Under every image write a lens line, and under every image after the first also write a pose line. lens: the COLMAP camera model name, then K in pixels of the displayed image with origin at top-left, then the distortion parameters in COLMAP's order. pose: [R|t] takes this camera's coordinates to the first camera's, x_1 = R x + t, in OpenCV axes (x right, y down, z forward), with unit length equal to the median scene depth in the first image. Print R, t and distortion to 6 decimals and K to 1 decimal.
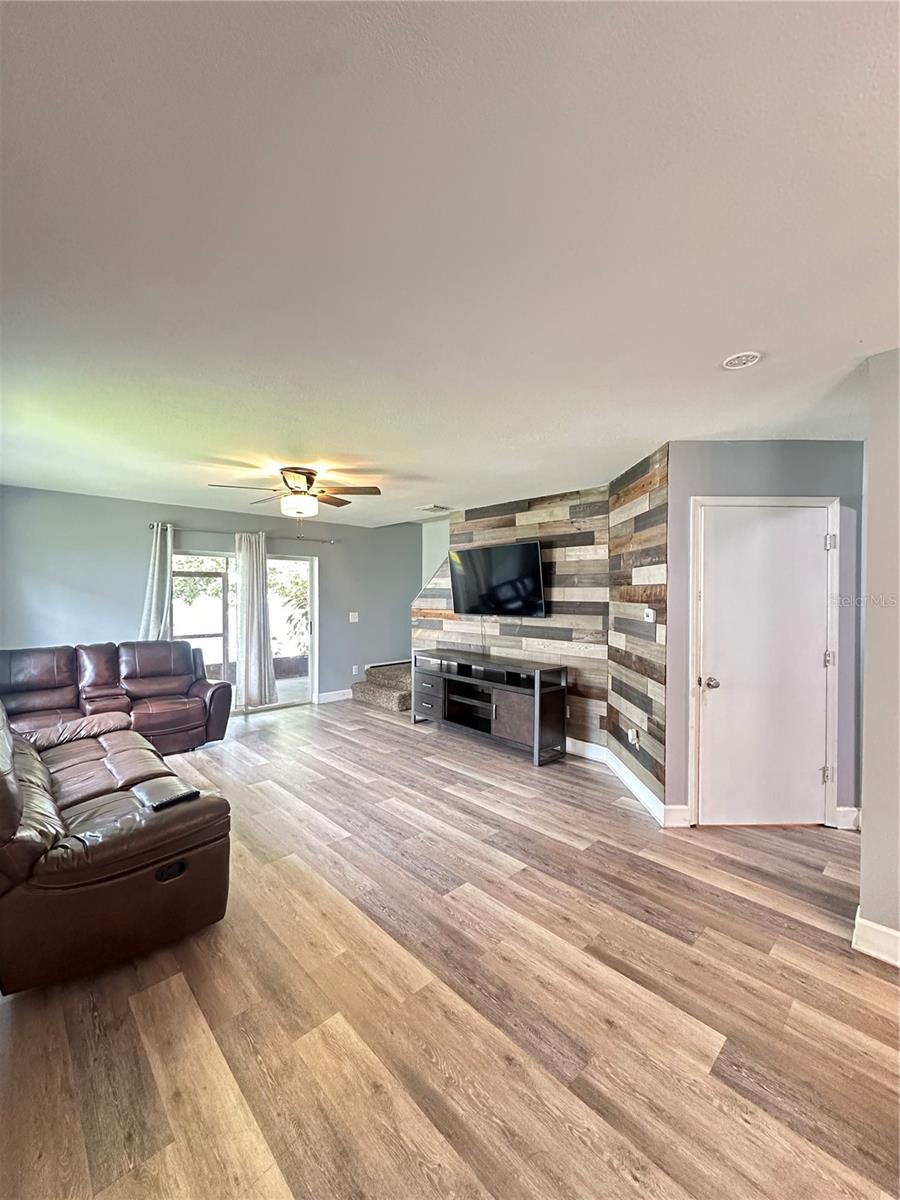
lens RADIAL K [[479.1, 0, 450.0], [0, 479.1, 600.0], [0, 0, 1]] dist [-0.002250, 0.000754]
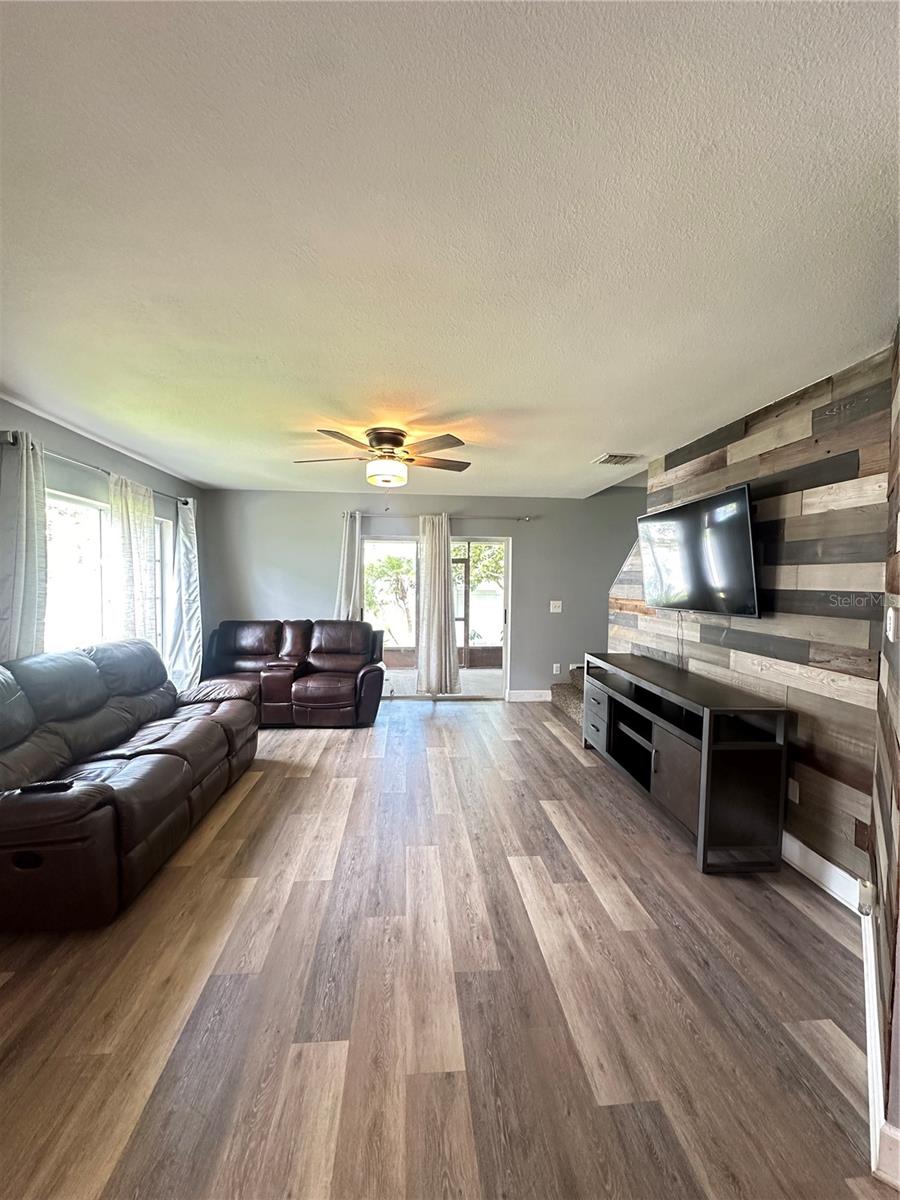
lens RADIAL K [[479.1, 0, 450.0], [0, 479.1, 600.0], [0, 0, 1]] dist [-0.002250, 0.000754]
pose [[0.782403, 0.030077, -0.622046, 0.271766], [-0.015756, 0.999469, 0.028508, 0.004551], [0.622574, -0.012504, 0.782461, 0.331580]]
